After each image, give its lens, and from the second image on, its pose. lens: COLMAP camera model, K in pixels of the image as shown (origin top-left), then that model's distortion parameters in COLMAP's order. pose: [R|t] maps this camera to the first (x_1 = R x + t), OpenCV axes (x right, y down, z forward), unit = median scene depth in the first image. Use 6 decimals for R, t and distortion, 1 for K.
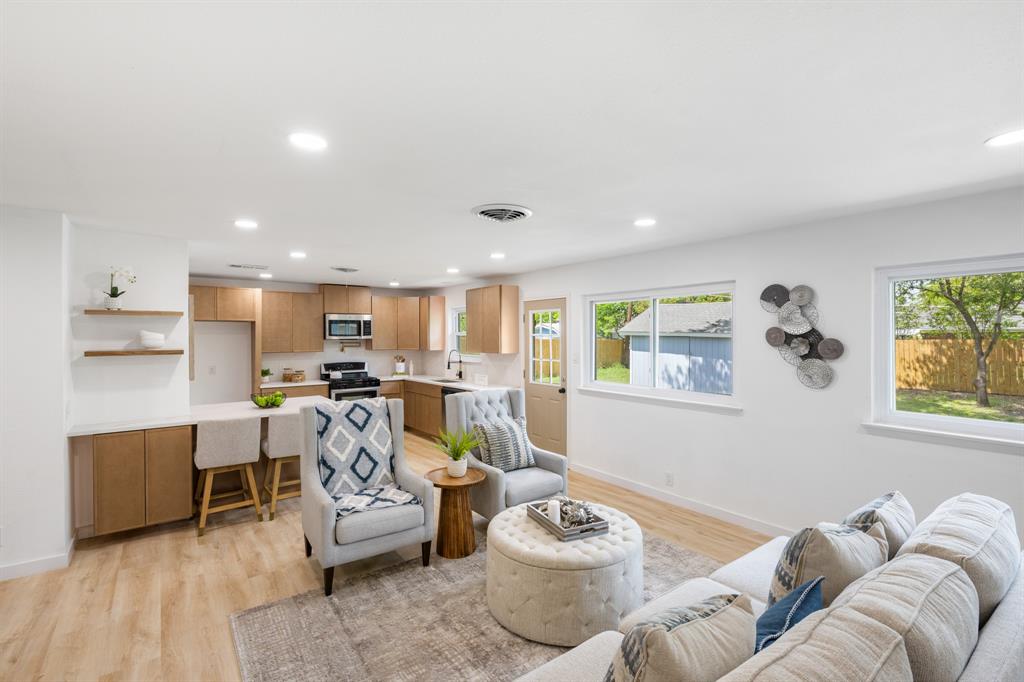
lens RADIAL K [[461.3, 0, 509.8], [0, 461.3, 339.6], [0, 0, 1]] dist [-0.000122, 0.000146]
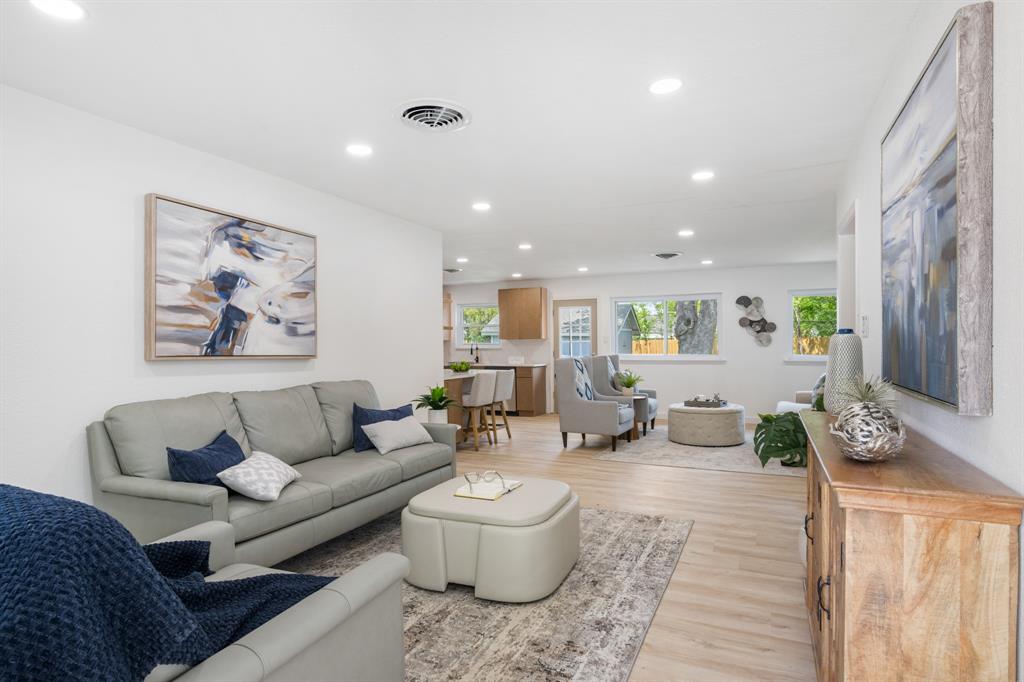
lens RADIAL K [[553.3, 0, 512.0], [0, 553.3, 341.0], [0, 0, 1]] dist [0.002302, 0.000094]
pose [[0.880964, -0.002567, 0.473176, -0.938041], [0.009589, 0.999877, -0.012428, 0.062200], [-0.473086, 0.015486, 0.880880, -0.411886]]
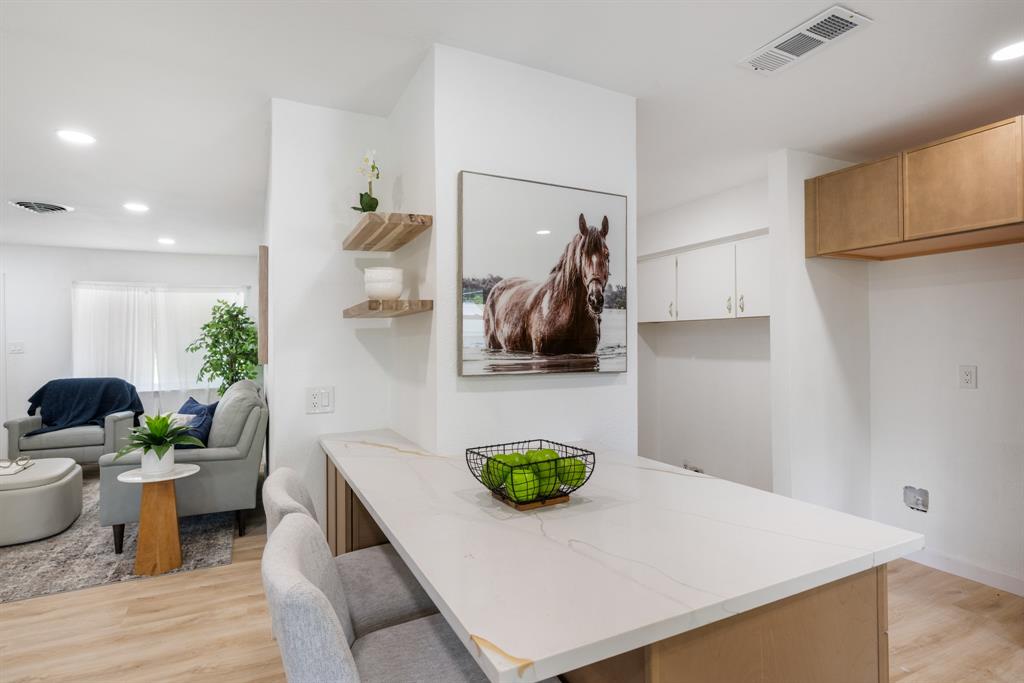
lens RADIAL K [[523.9, 0, 509.5], [0, 523.9, 342.4], [0, 0, 1]] dist [-0.002352, -0.000108]
pose [[-0.195299, 0.003313, -0.980738, -0.171960], [0.003660, 0.999990, 0.002649, 0.042289], [0.980737, -0.003072, -0.195309, 0.847975]]
